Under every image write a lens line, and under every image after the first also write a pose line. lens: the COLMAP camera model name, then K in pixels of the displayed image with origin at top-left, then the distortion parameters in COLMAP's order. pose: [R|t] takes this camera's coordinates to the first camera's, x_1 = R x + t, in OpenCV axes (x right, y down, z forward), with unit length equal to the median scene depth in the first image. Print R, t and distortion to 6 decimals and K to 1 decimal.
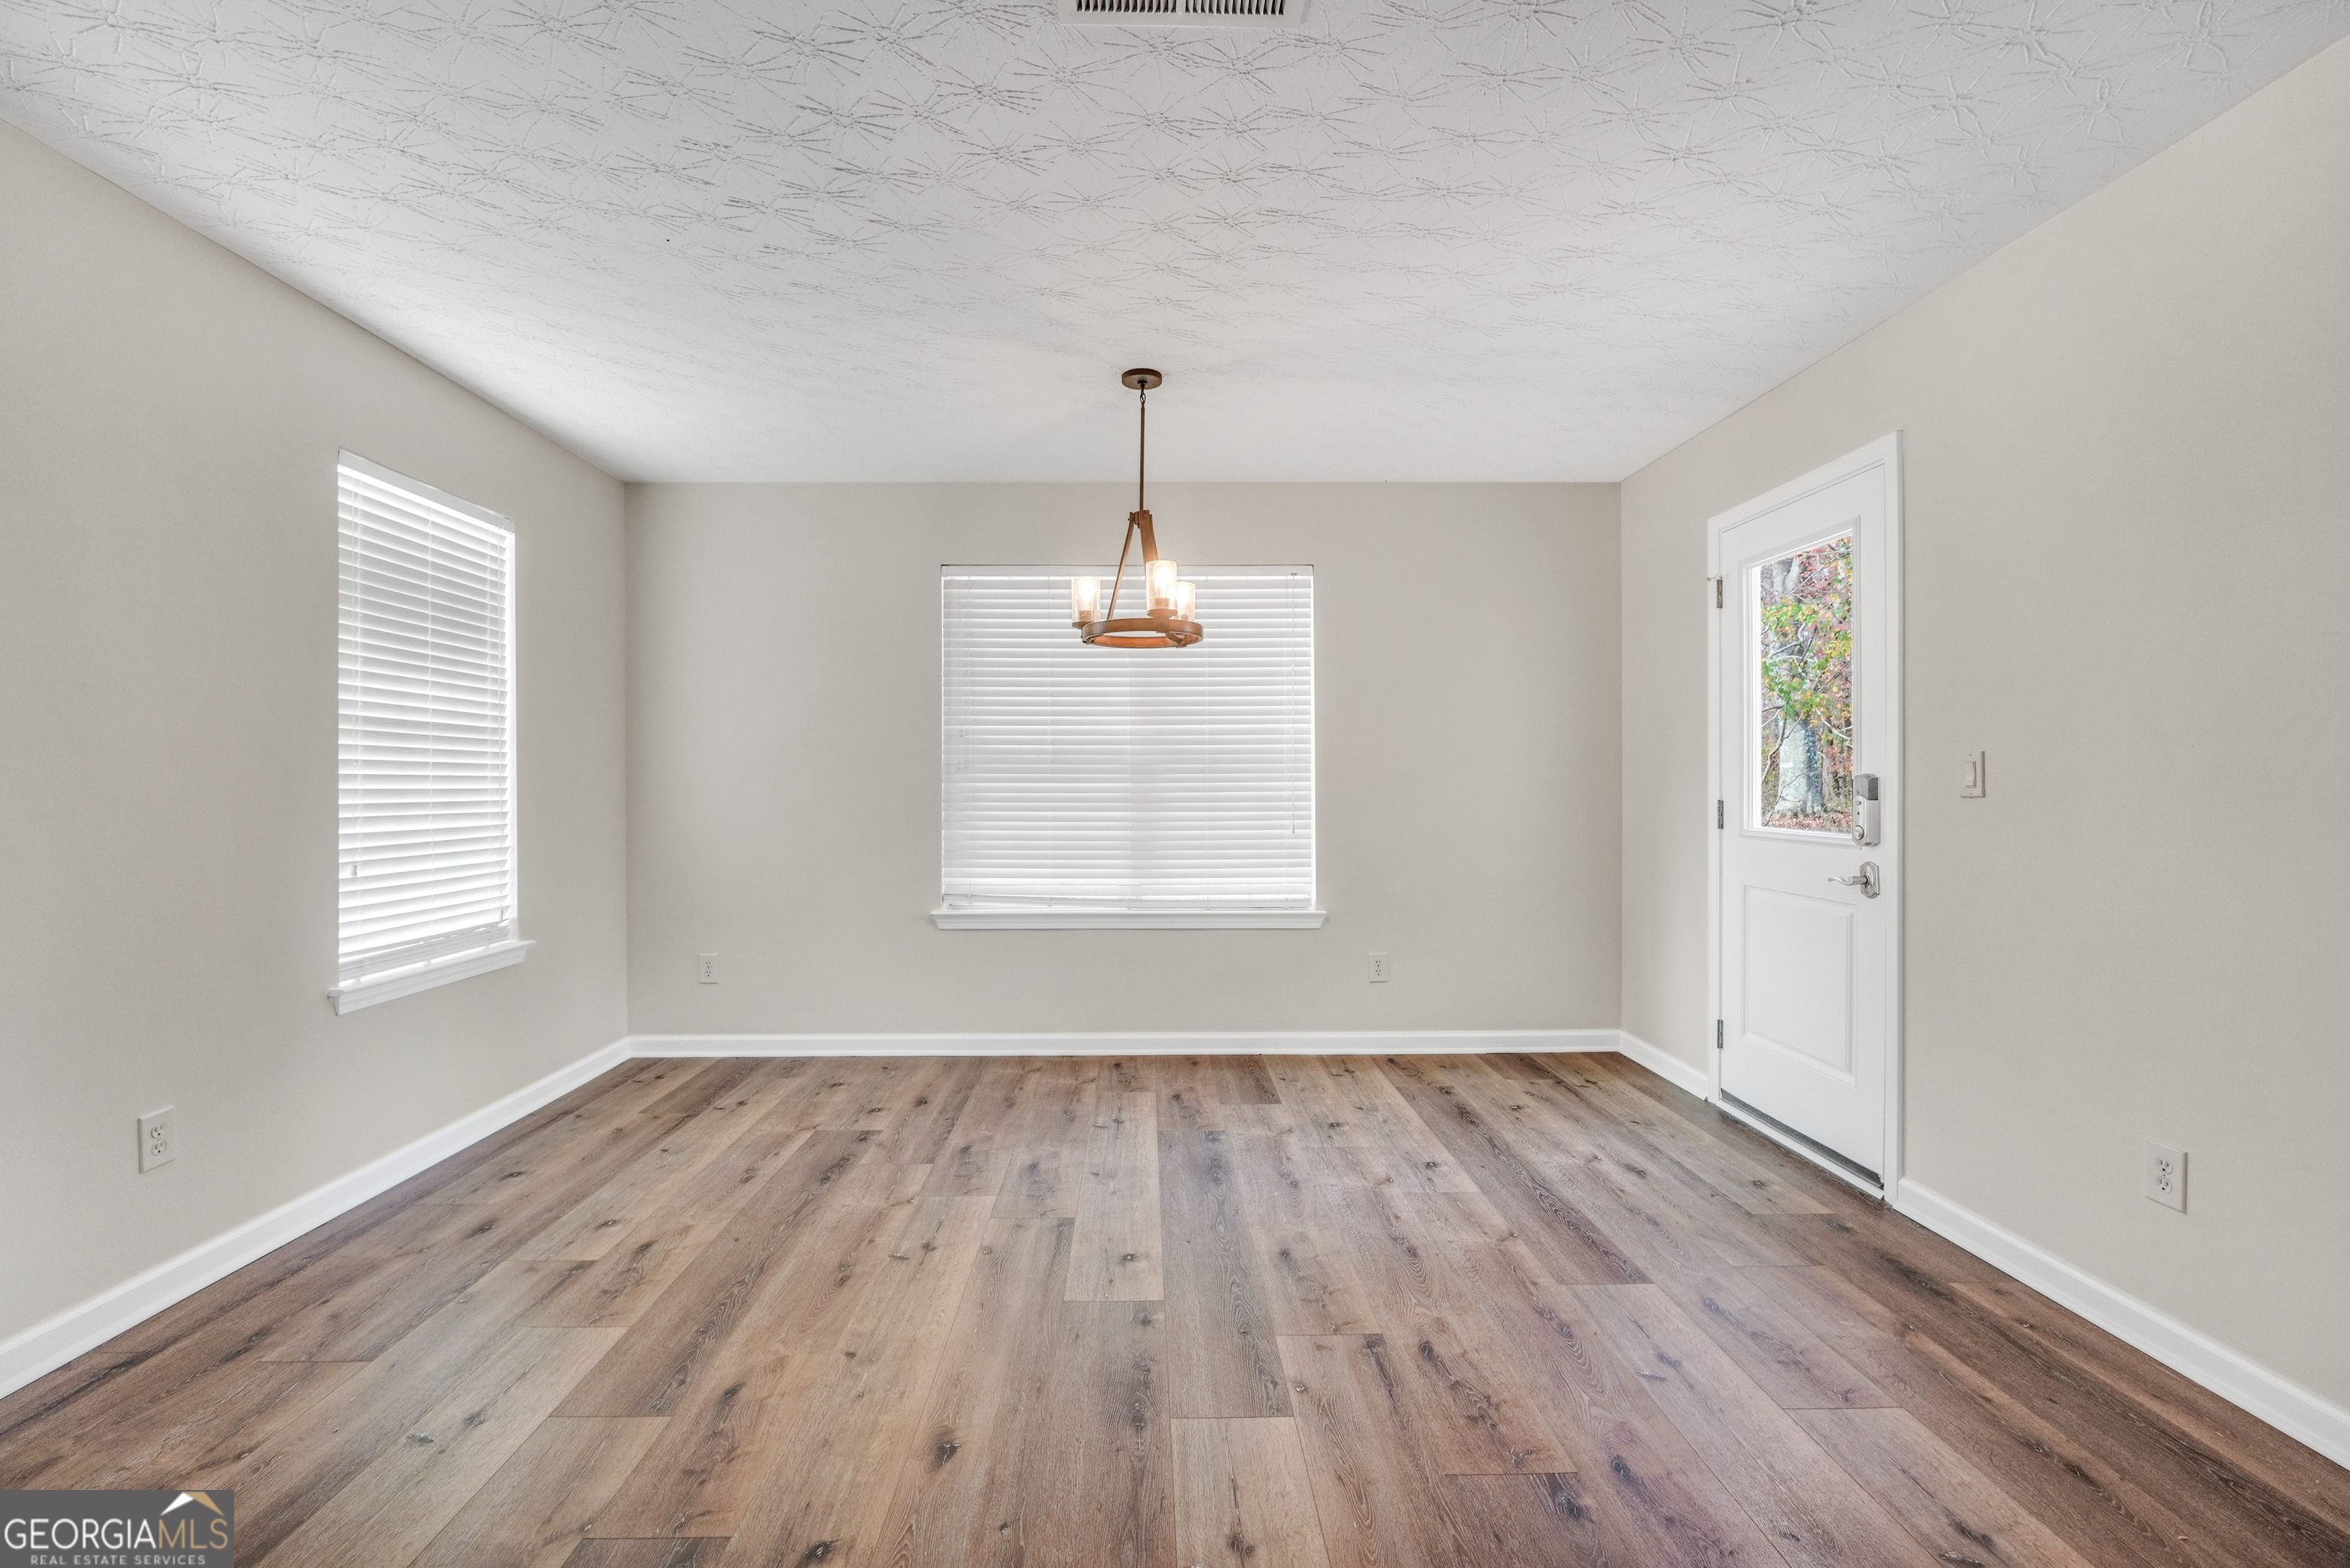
lens RADIAL K [[1018.1, 0, 1159.0], [0, 1018.1, 782.7], [0, 0, 1]] dist [-0.009979, 0.002452]
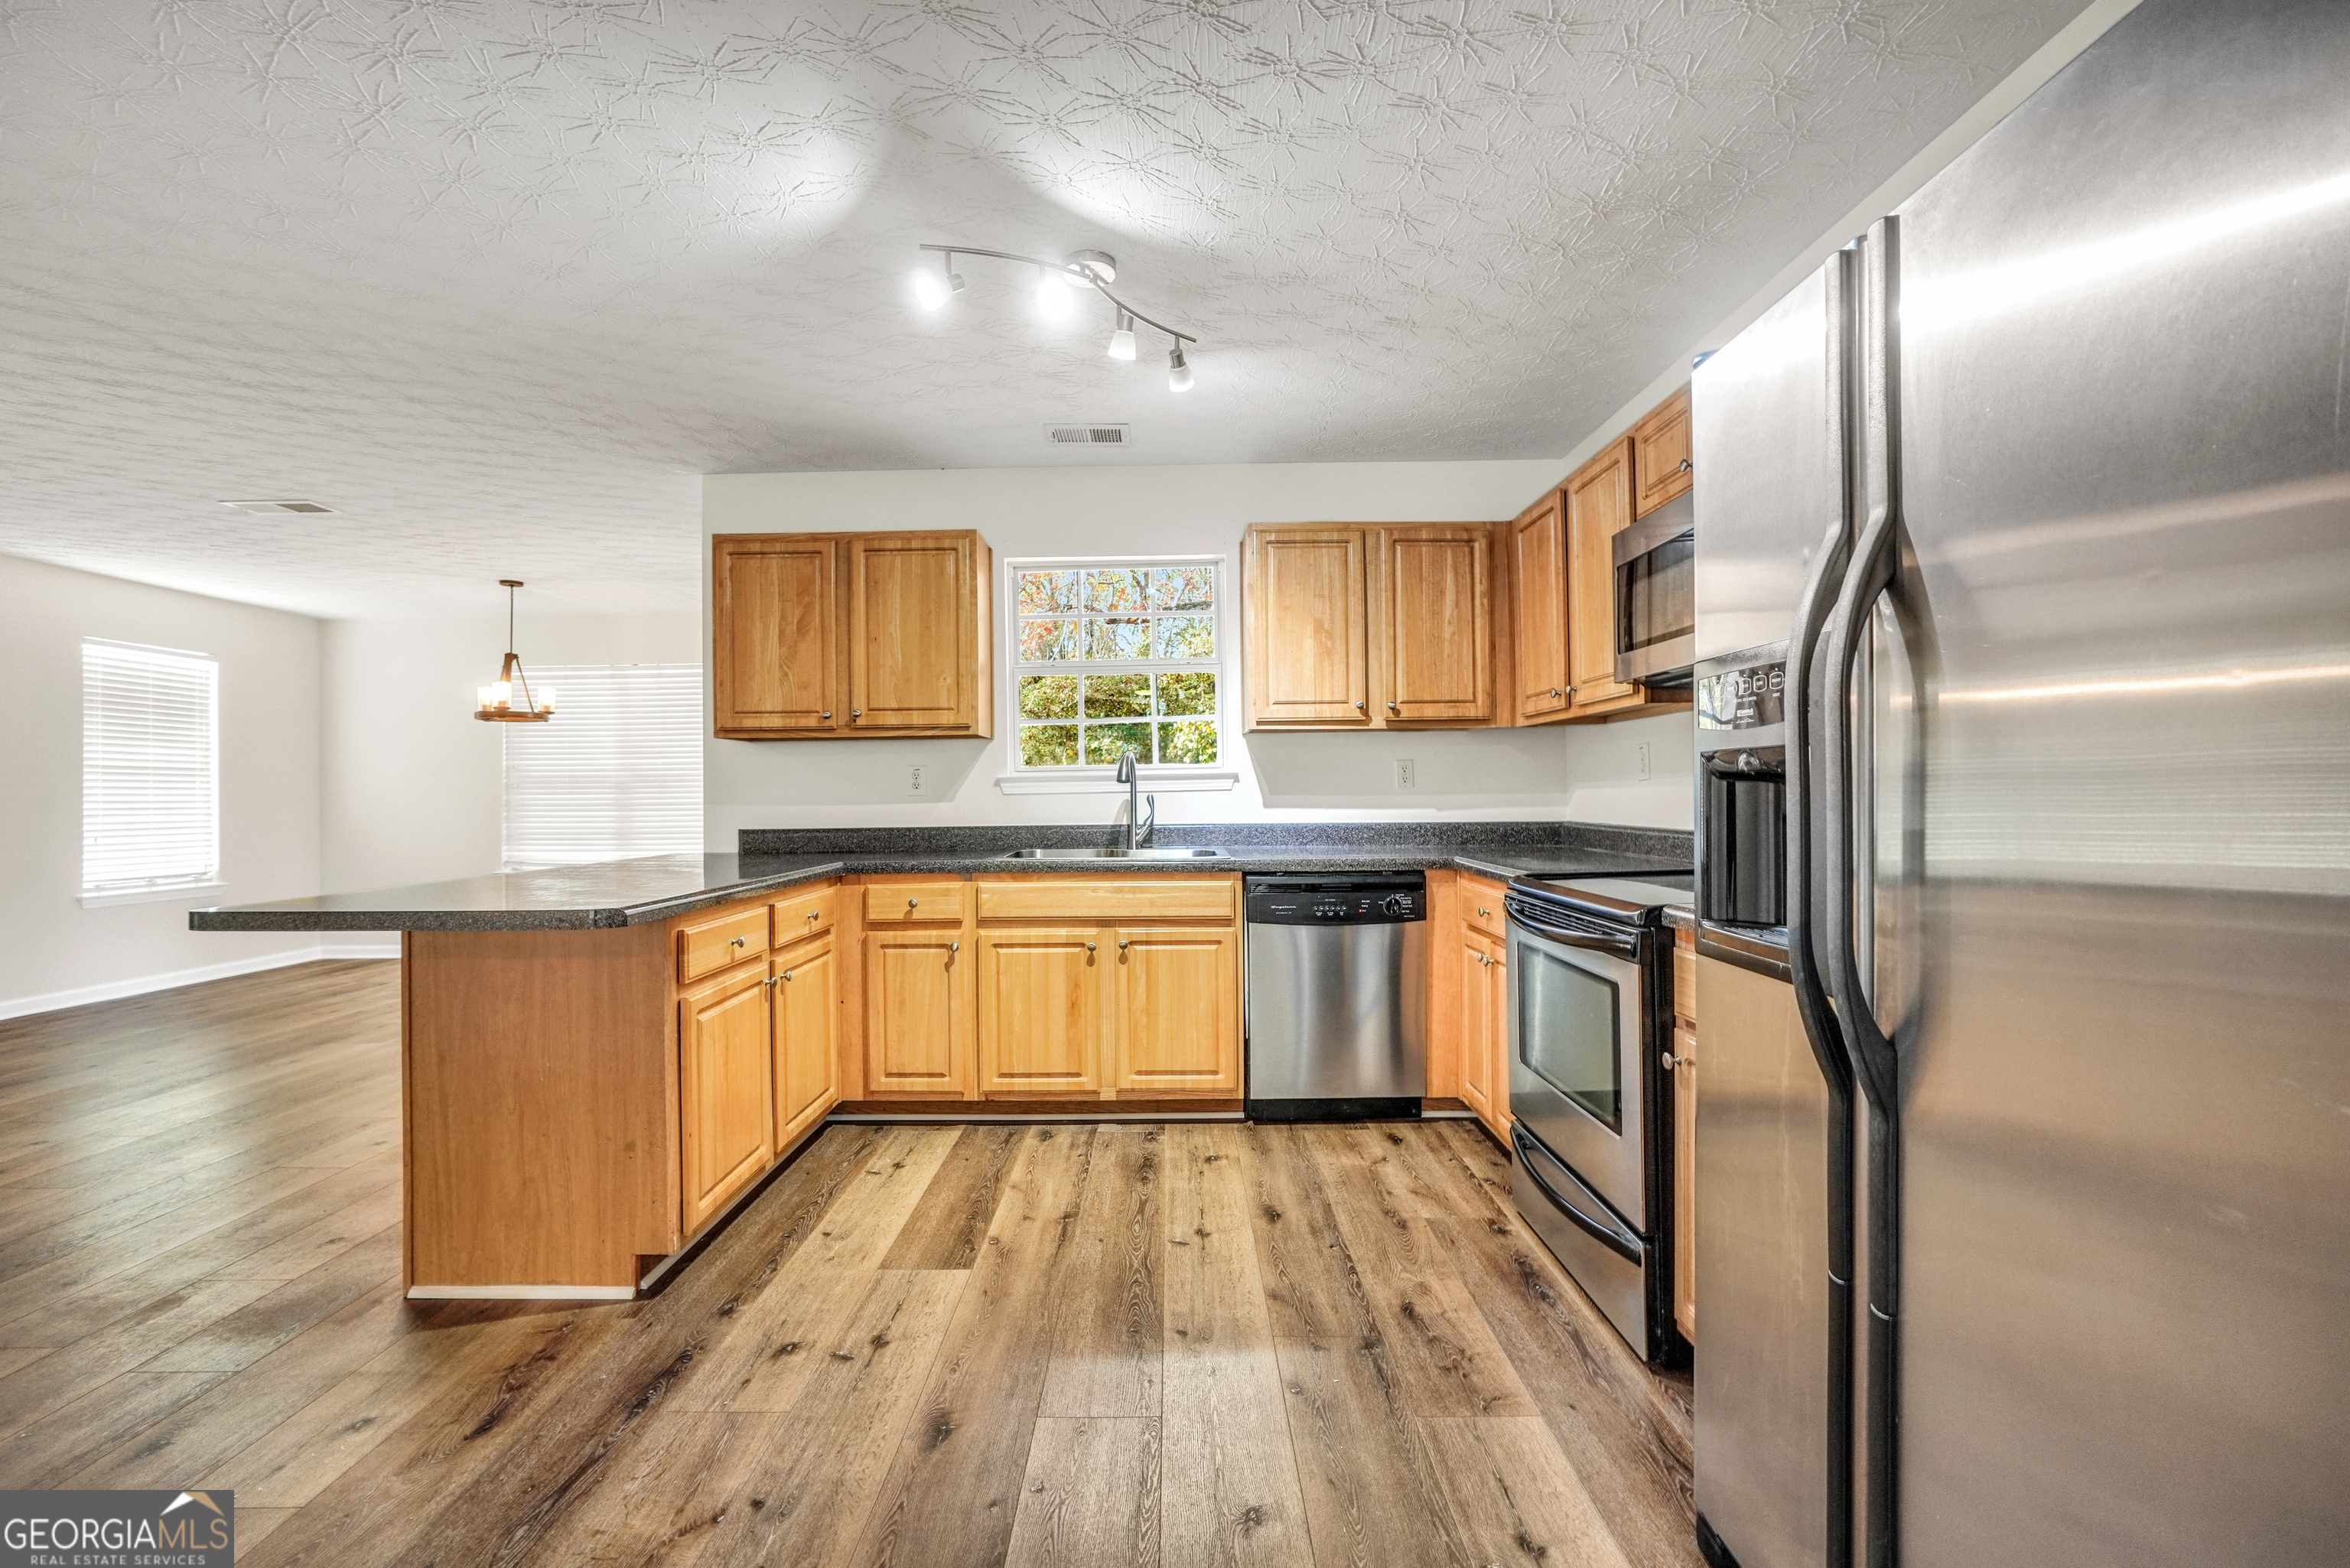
lens RADIAL K [[995.9, 0, 1161.5], [0, 995.9, 793.3], [0, 0, 1]] dist [-0.018297, 0.007098]
pose [[0.999533, -0.008154, -0.029440, 1.229890], [0.008083, 0.999964, -0.002536, 0.012315], [0.029459, 0.002297, 0.999563, -0.805192]]
